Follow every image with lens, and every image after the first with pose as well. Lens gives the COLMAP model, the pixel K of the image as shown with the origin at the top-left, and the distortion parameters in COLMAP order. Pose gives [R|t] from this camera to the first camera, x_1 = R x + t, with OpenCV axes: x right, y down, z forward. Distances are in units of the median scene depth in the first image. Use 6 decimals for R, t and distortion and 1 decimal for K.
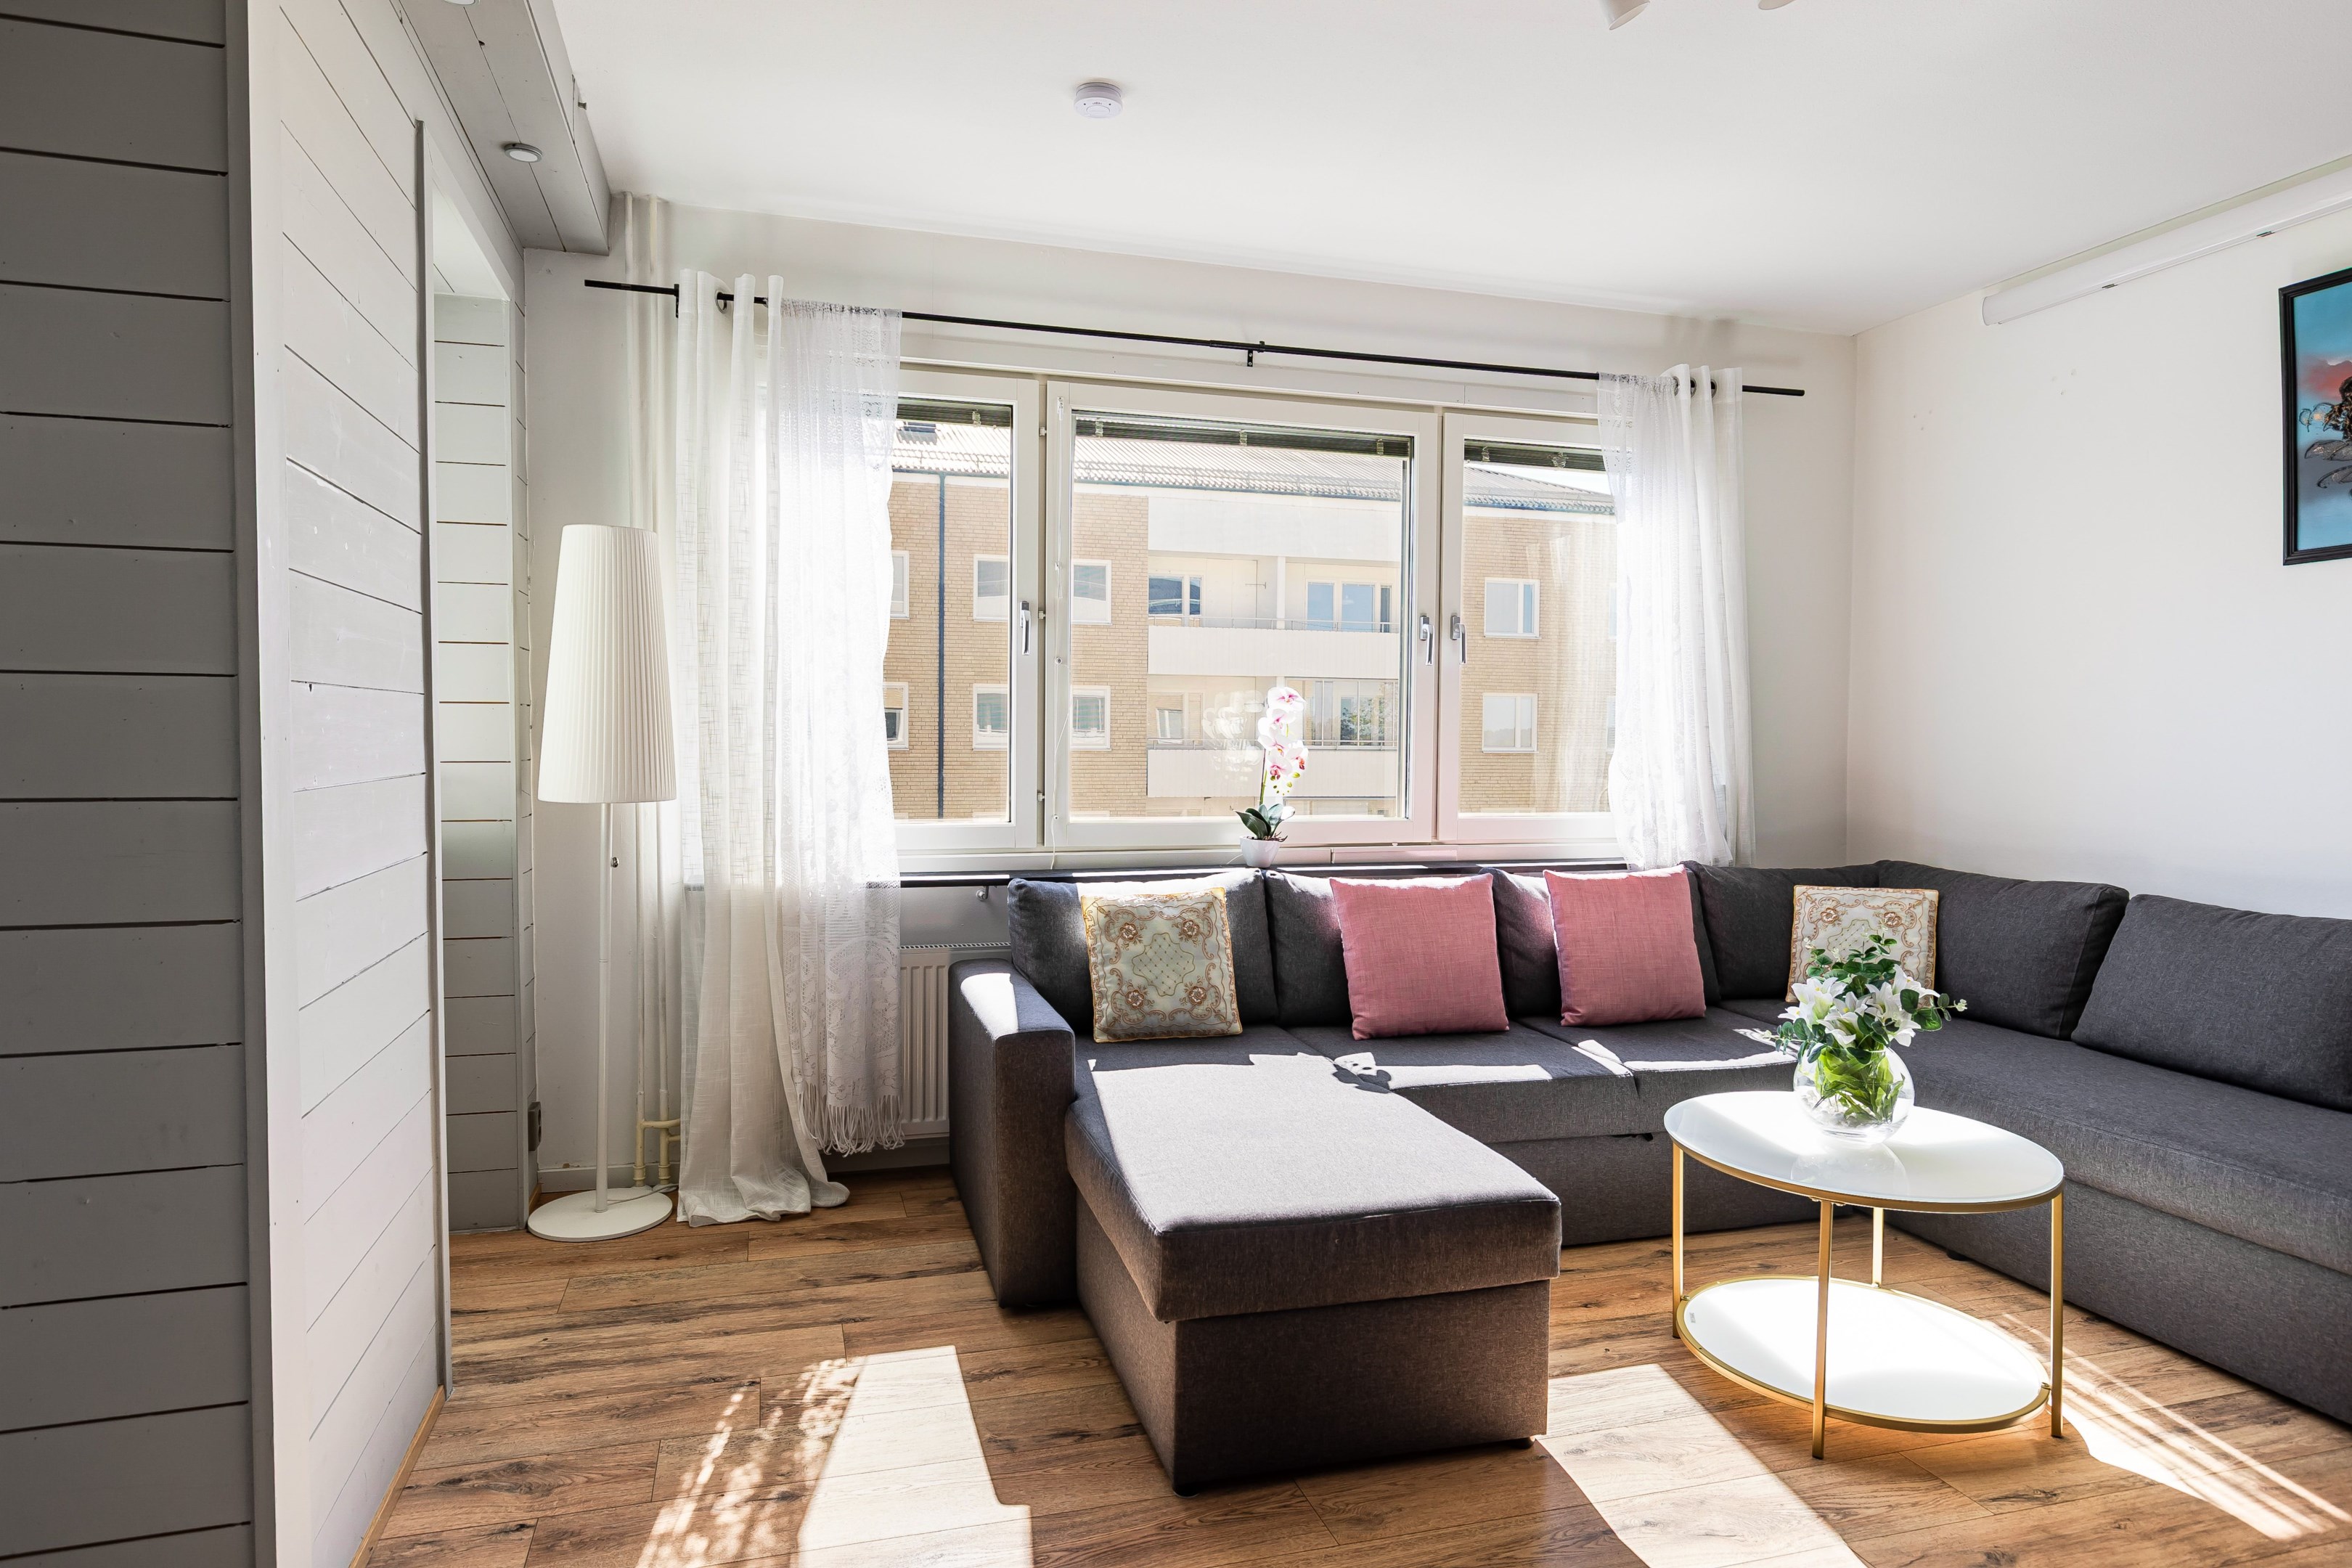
lens RADIAL K [[1401.7, 0, 1191.2], [0, 1401.7, 793.2], [0, 0, 1]] dist [-0.000392, 0.002070]
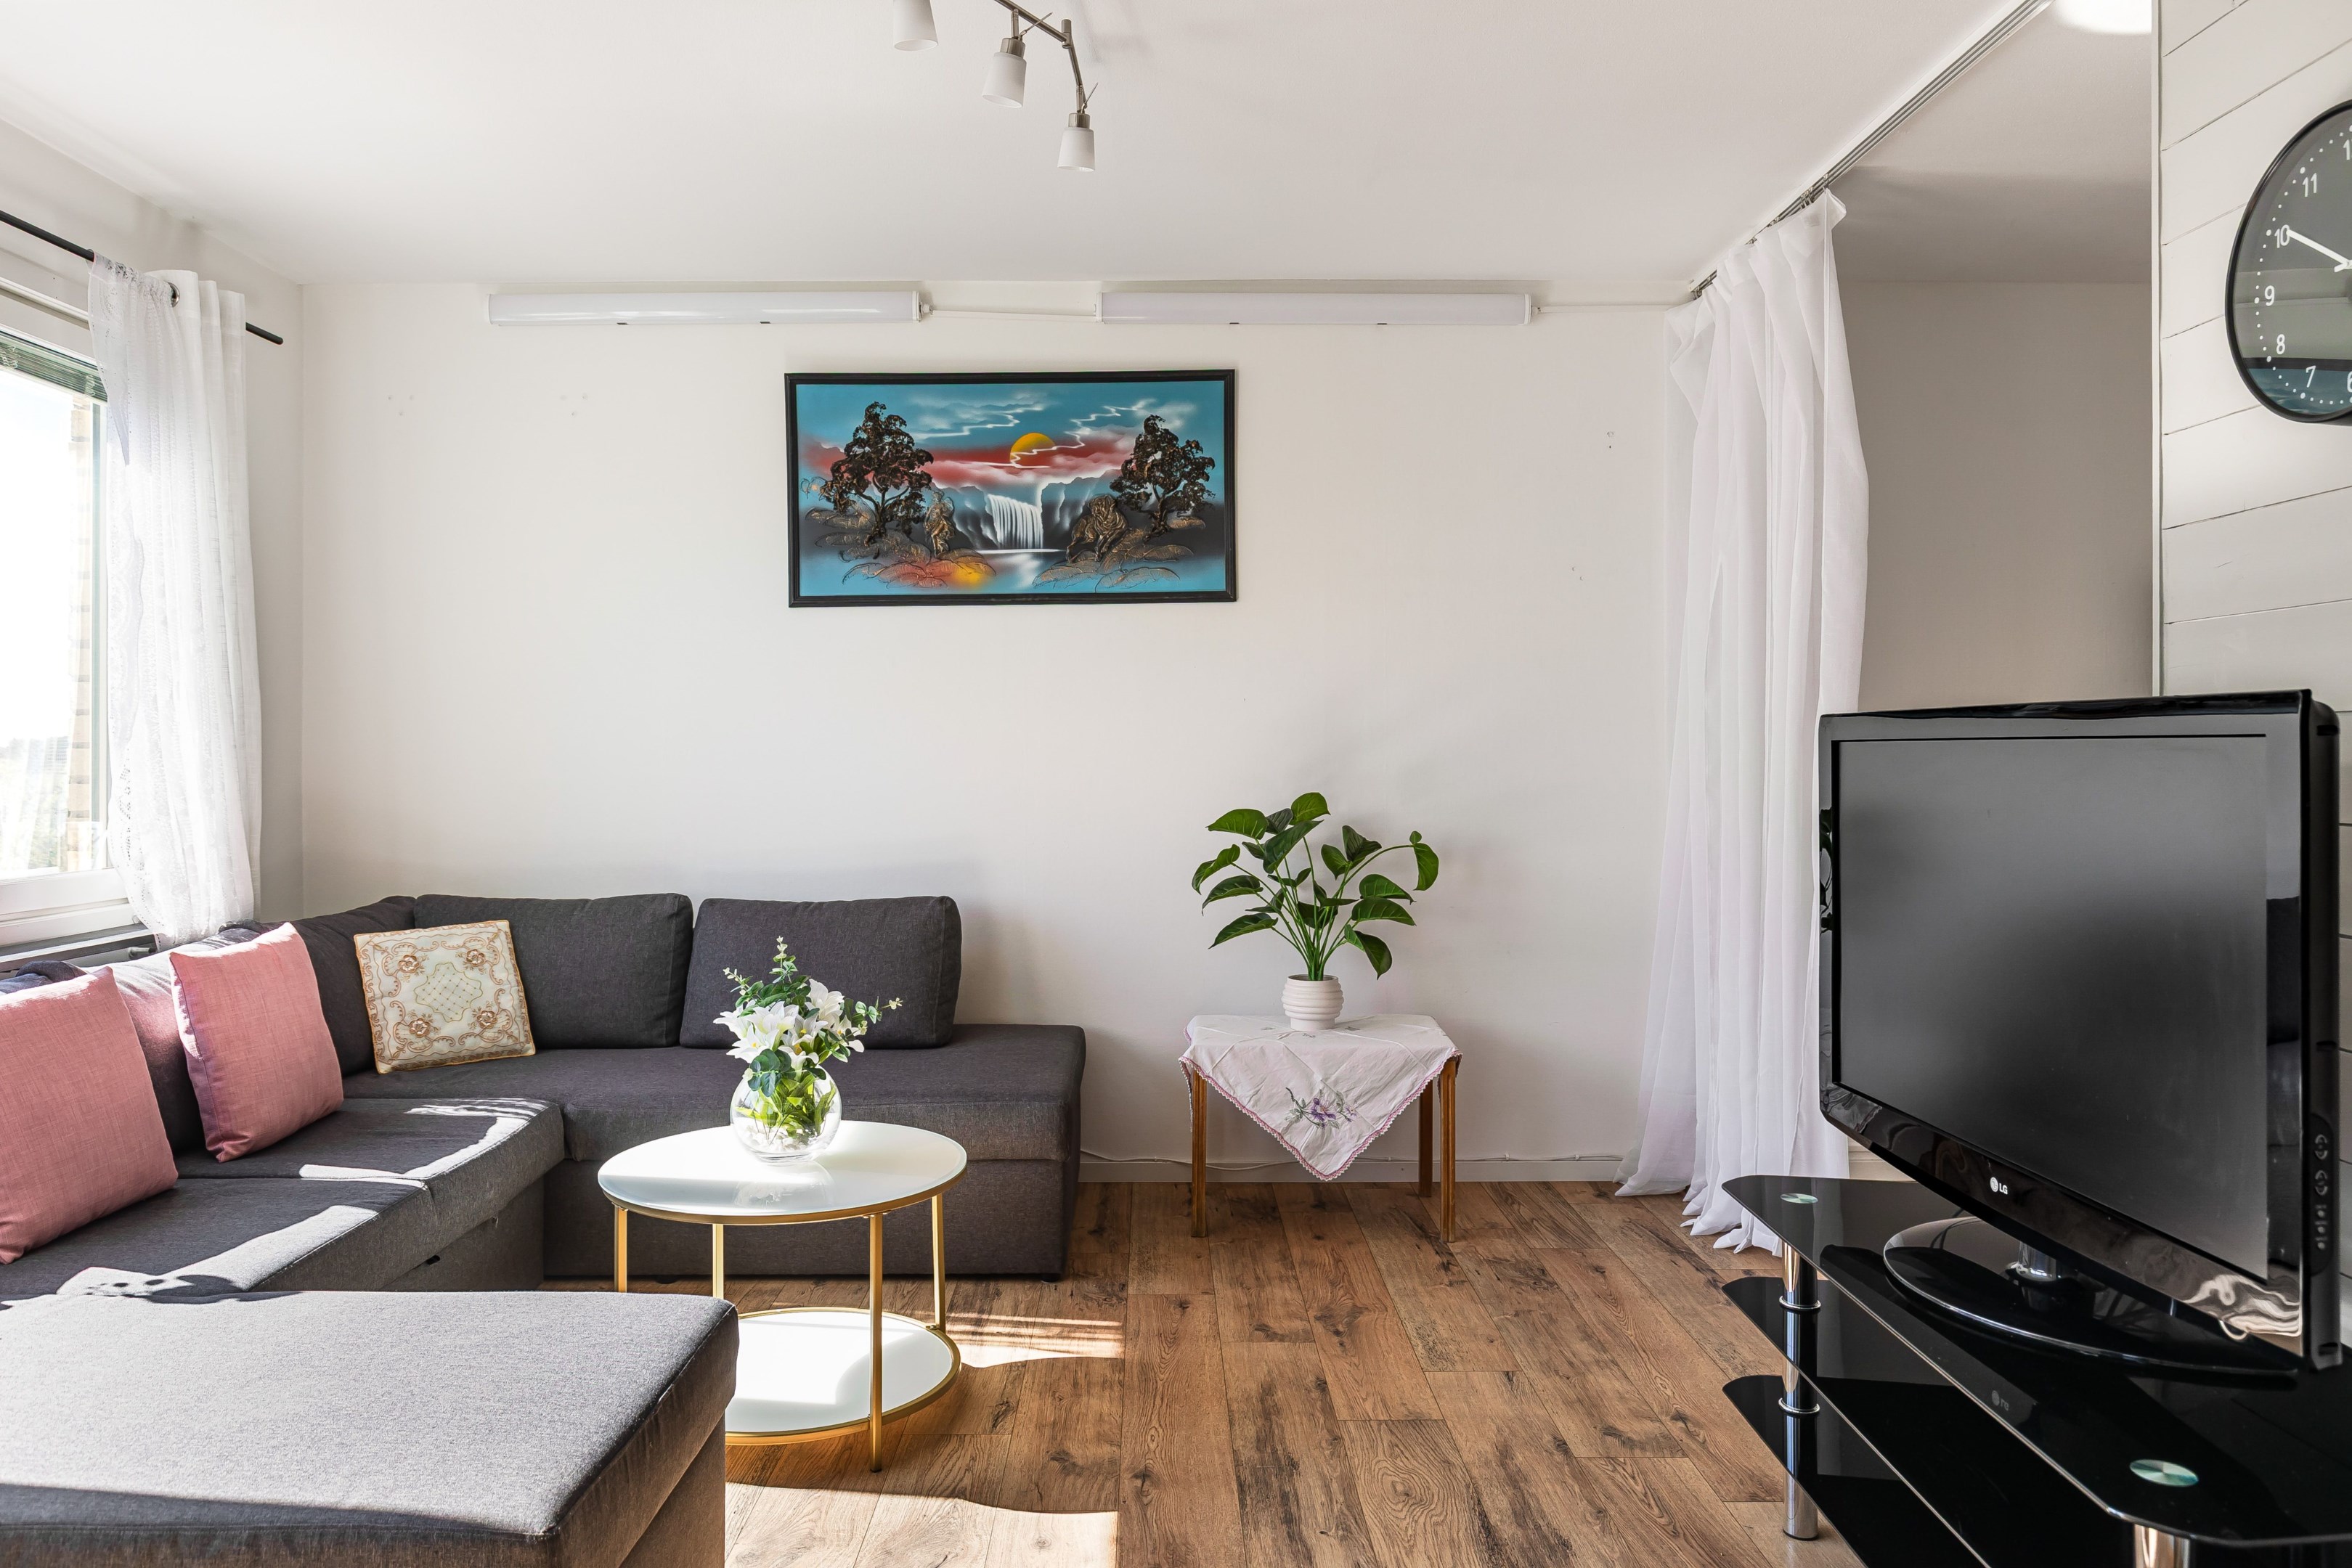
lens RADIAL K [[1571.8, 0, 1165.2], [0, 1571.8, 781.3], [0, 0, 1]] dist [-0.008949, 0.001420]
pose [[0.285624, -0.027359, 0.957951, -0.374806], [0.046765, 0.998799, 0.014582, -0.019550], [-0.957200, 0.040634, 0.286561, 0.303224]]
